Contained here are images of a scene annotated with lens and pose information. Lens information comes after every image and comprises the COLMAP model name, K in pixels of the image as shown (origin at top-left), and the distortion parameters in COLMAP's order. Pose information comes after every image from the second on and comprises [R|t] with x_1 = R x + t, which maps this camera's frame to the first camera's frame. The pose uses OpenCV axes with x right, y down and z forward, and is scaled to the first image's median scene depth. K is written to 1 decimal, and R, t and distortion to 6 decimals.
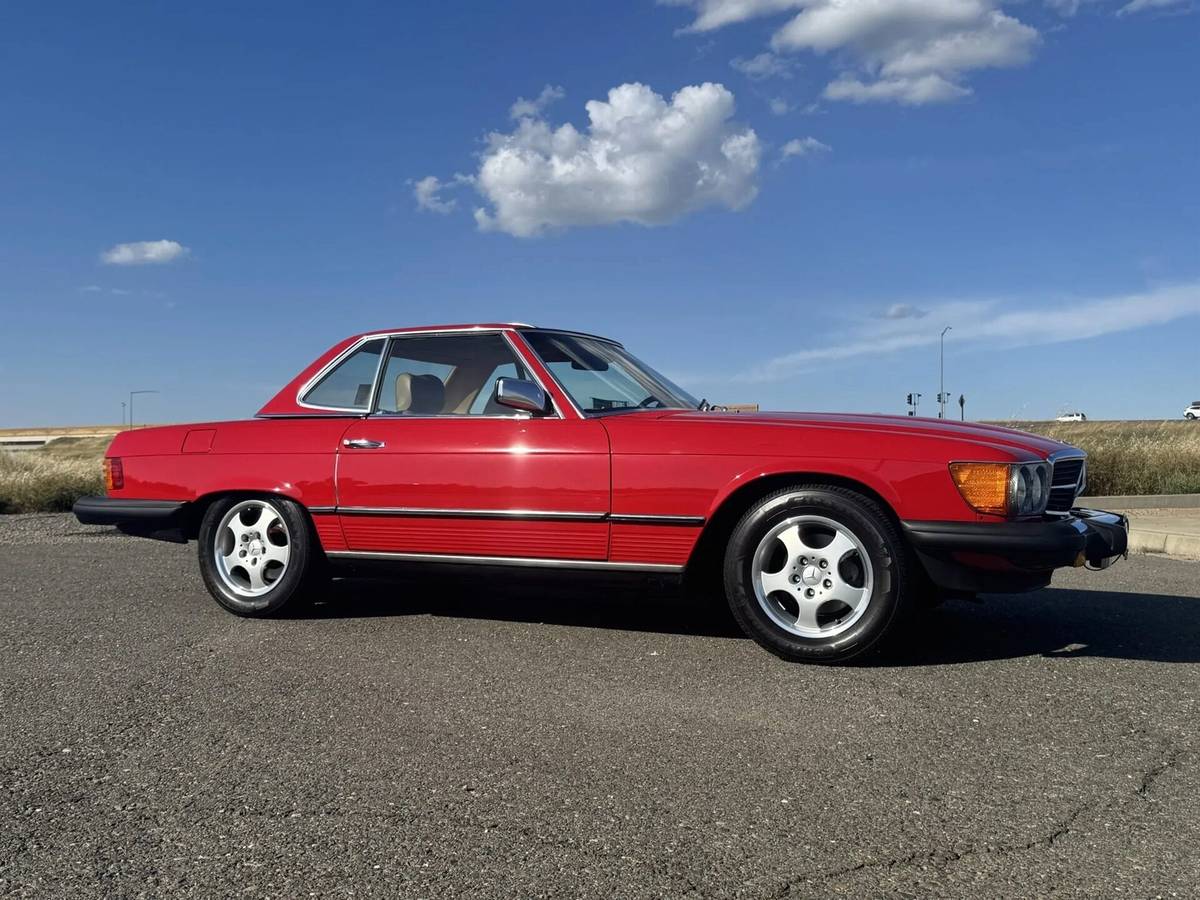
lens RADIAL K [[1085.2, 0, 516.1], [0, 1085.2, 472.8], [0, 0, 1]] dist [0.124727, -0.165100]
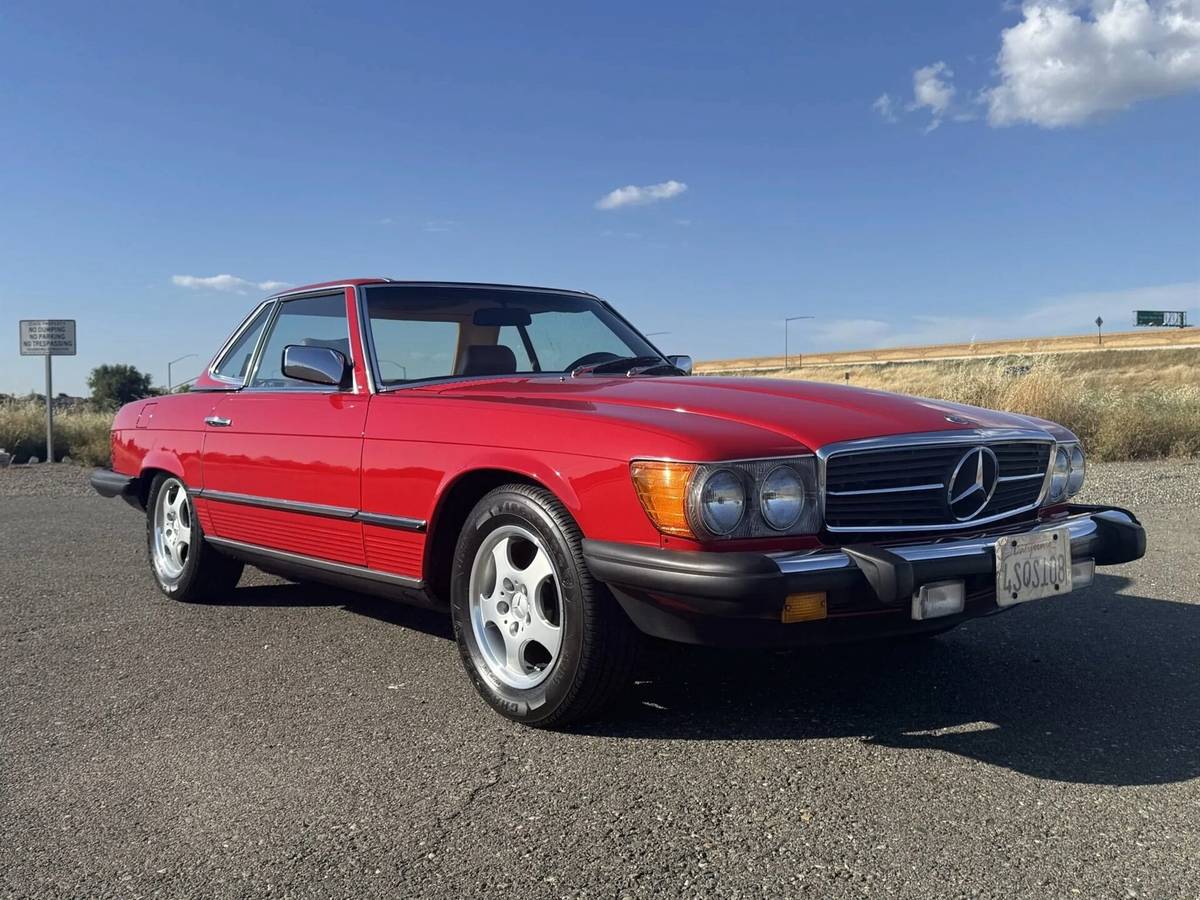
lens RADIAL K [[1085.2, 0, 516.1], [0, 1085.2, 472.8], [0, 0, 1]] dist [0.124727, -0.165100]
pose [[0.910244, 0.010954, -0.413928, 0.555423], [0.012421, 0.998478, 0.053737, -0.035498], [0.413887, -0.054055, 0.908722, 0.315190]]
